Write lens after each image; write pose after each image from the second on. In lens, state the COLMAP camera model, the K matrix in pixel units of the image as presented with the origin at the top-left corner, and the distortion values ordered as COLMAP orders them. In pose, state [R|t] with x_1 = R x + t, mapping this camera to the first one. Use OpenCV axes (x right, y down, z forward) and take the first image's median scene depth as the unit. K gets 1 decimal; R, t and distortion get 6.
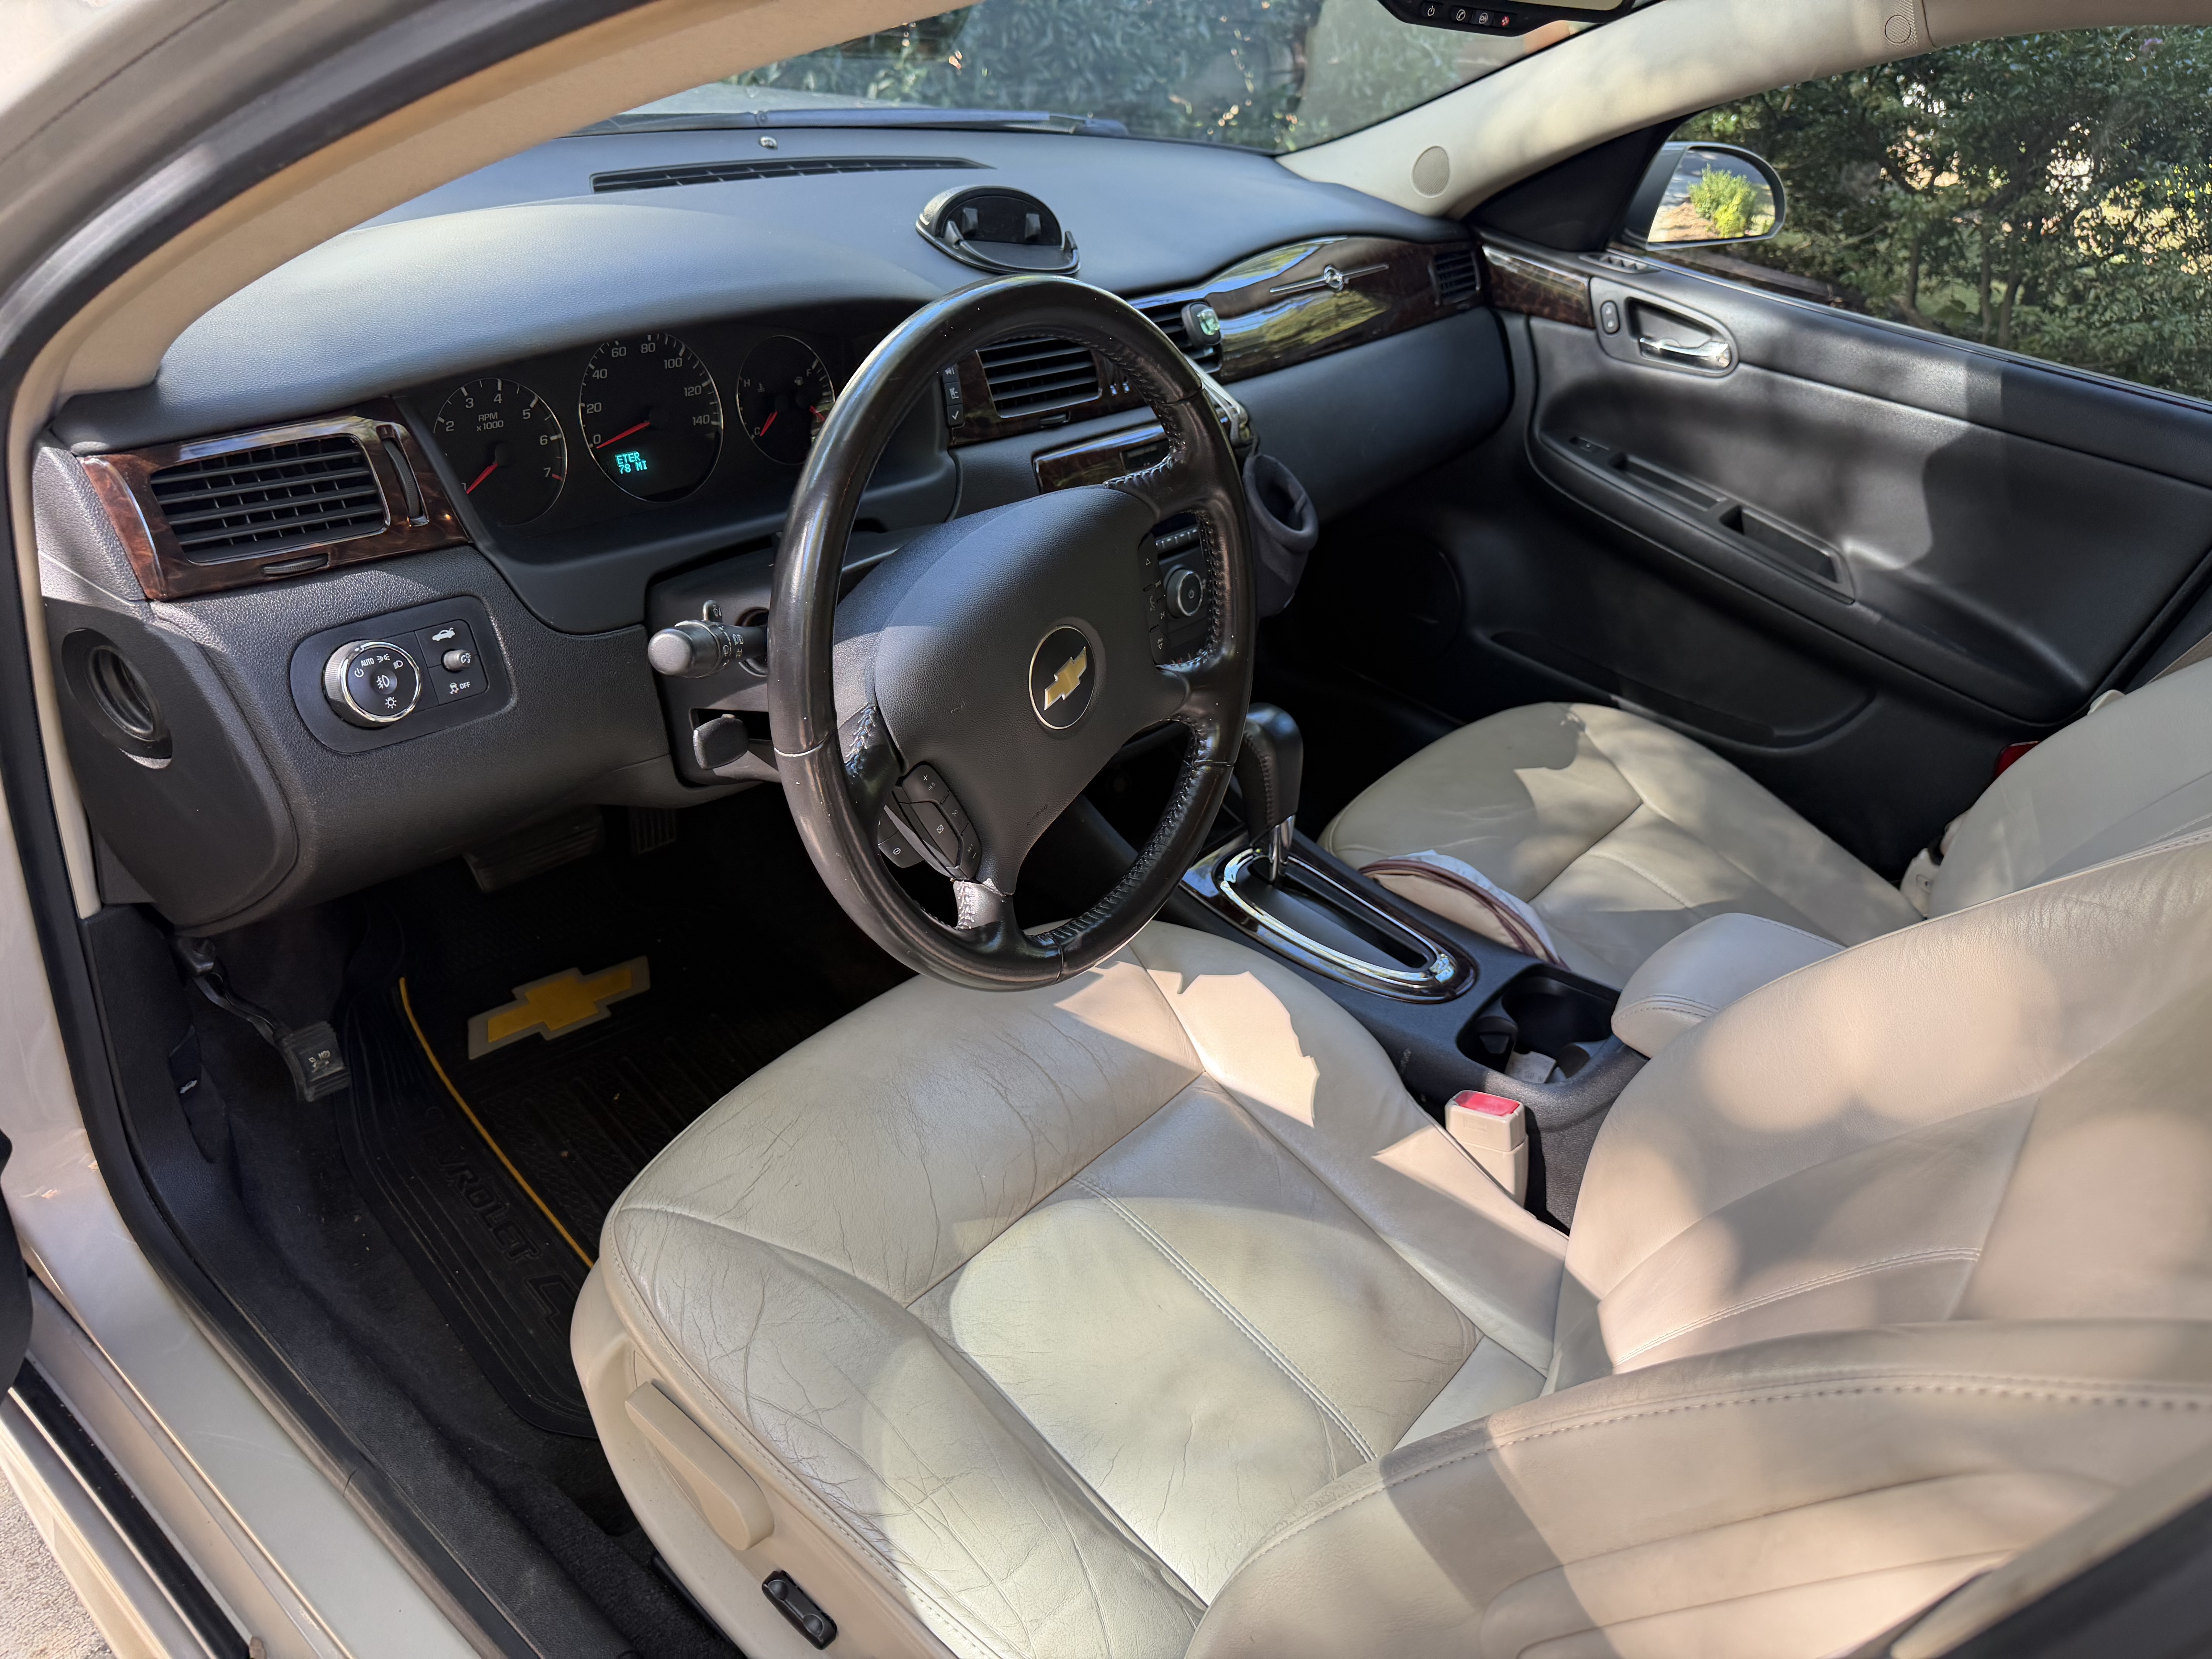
lens RADIAL K [[1540.5, 0, 1095.7], [0, 1540.5, 821.8], [0, 0, 1]] dist [-0.015229, -0.008422]
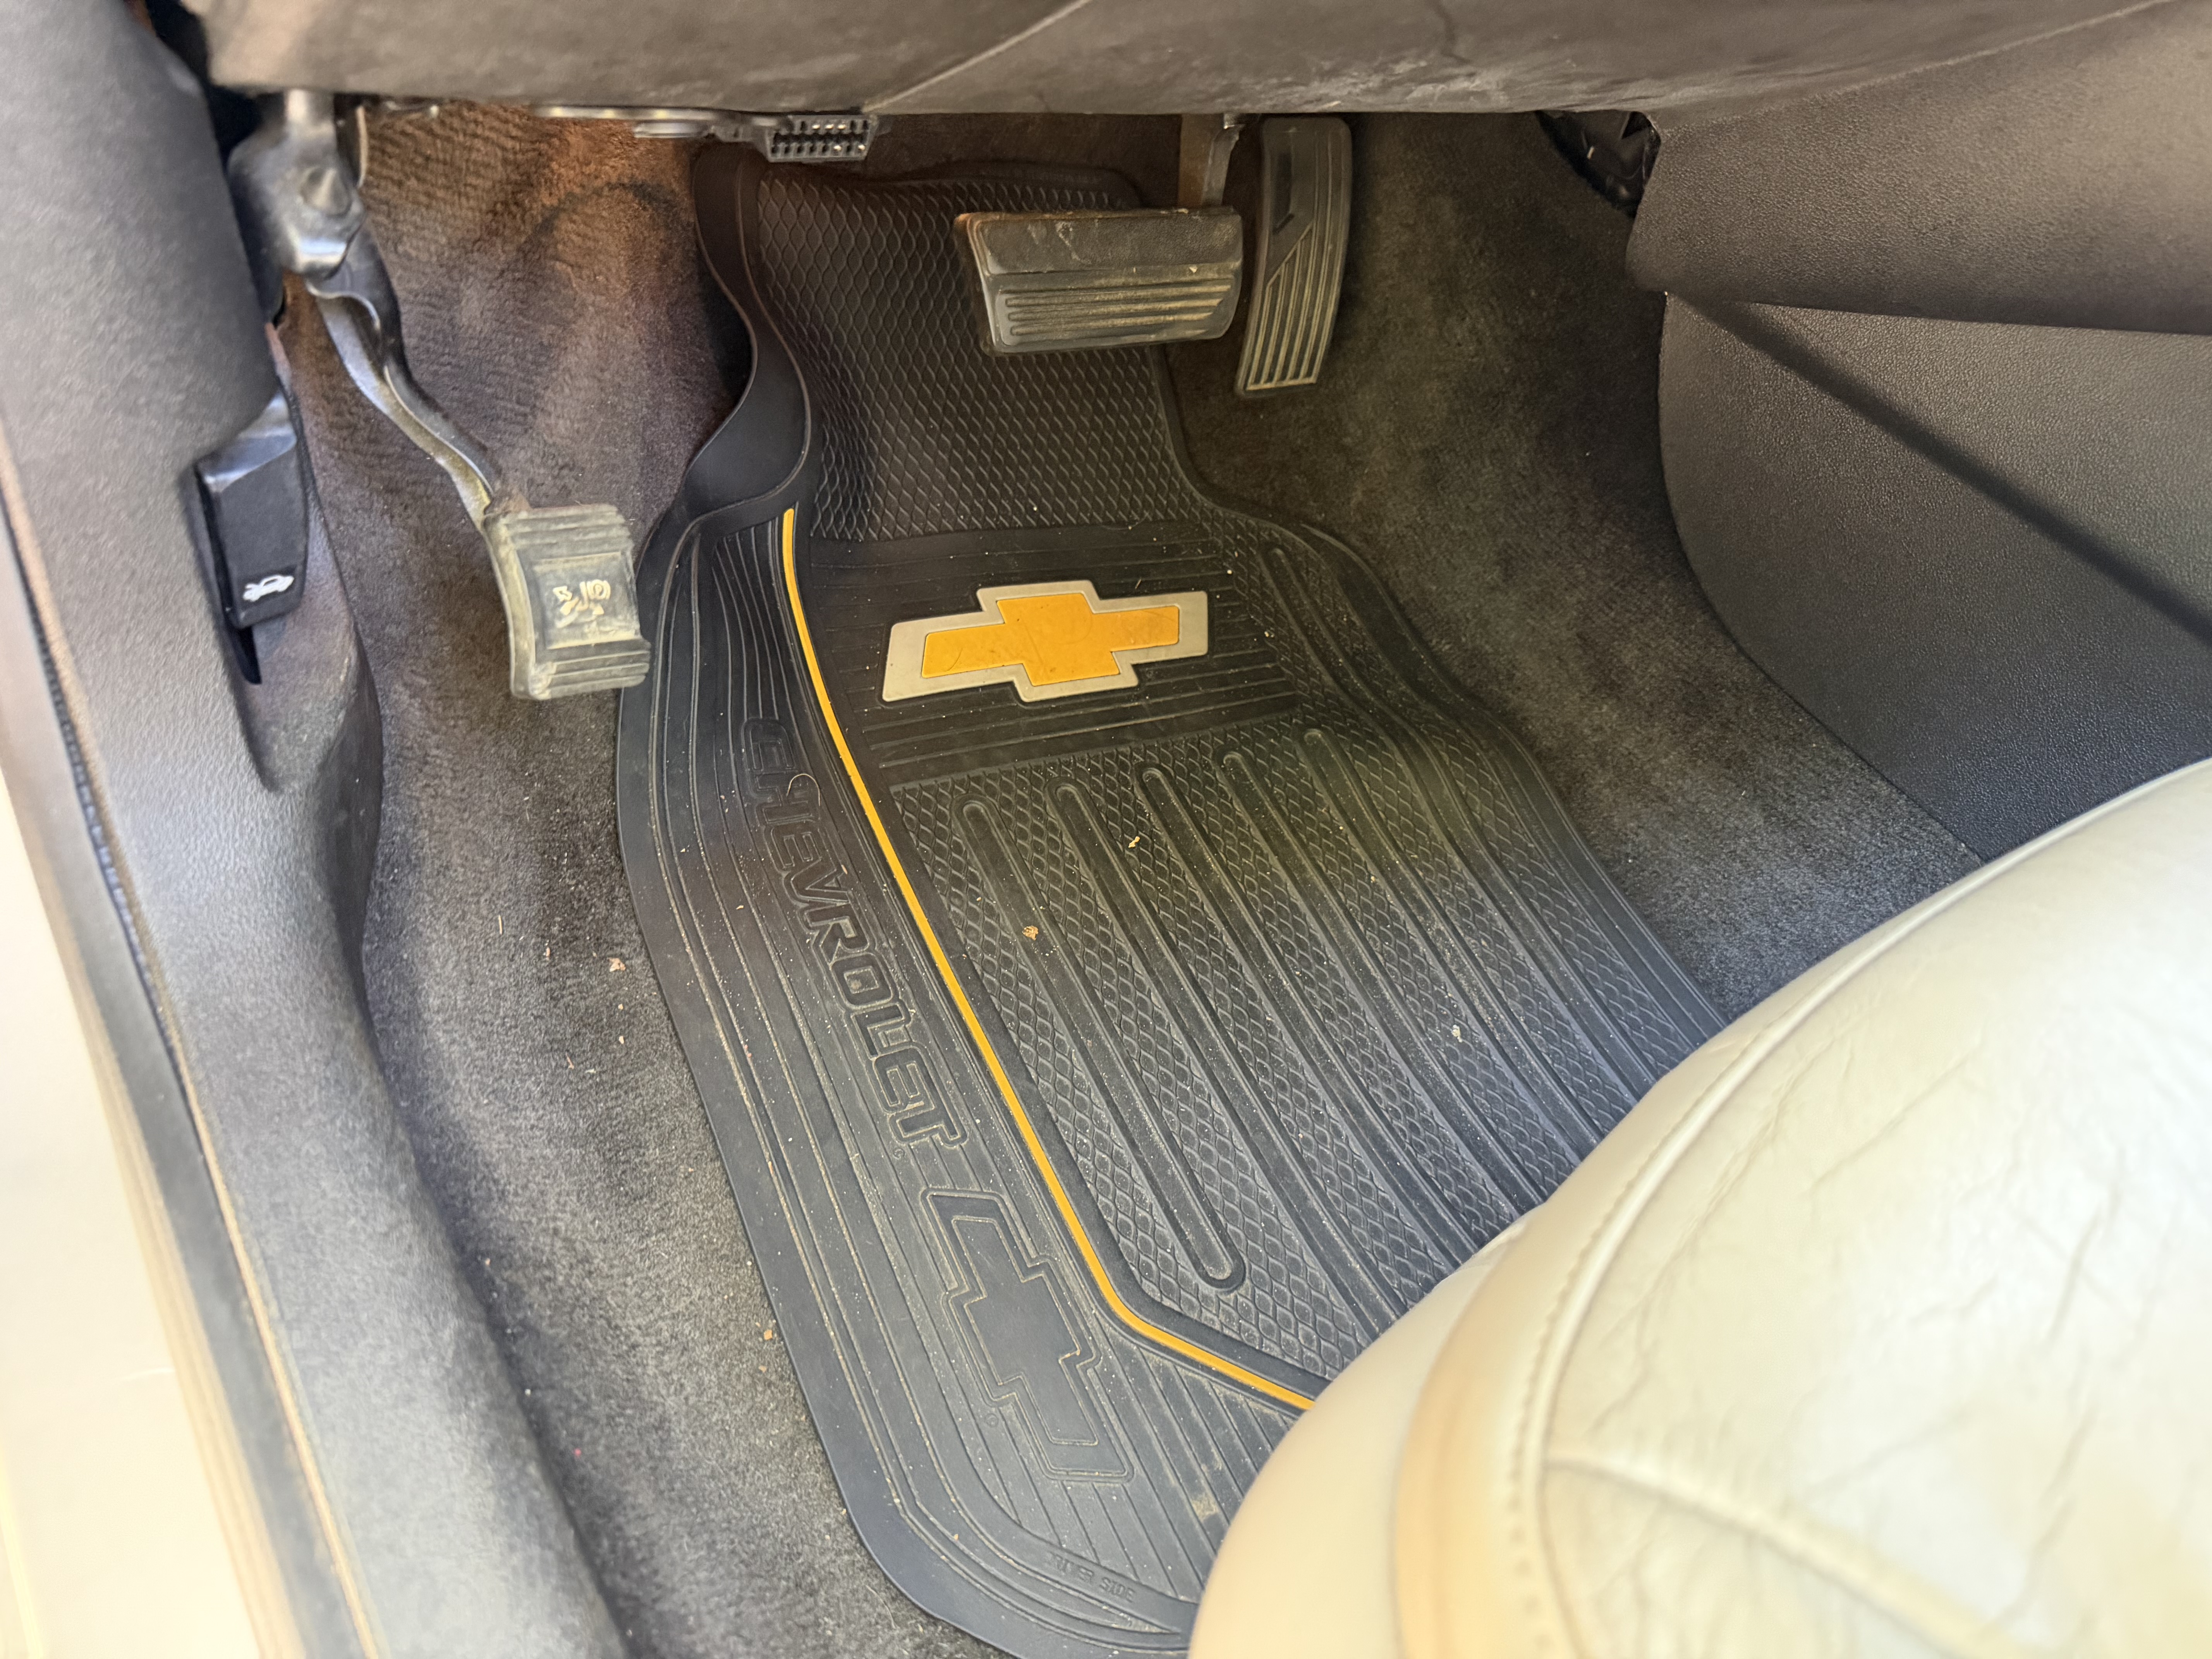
lens RADIAL K [[1540.5, 0, 1108.7], [0, 1540.5, 831.7], [0, 0, 1]] dist [-0.015229, -0.008422]
pose [[0.951743, 0.253789, -0.172560, -0.260262], [-0.224393, 0.959044, 0.172866, 0.100846], [0.209364, -0.125802, 0.969711, 0.564218]]
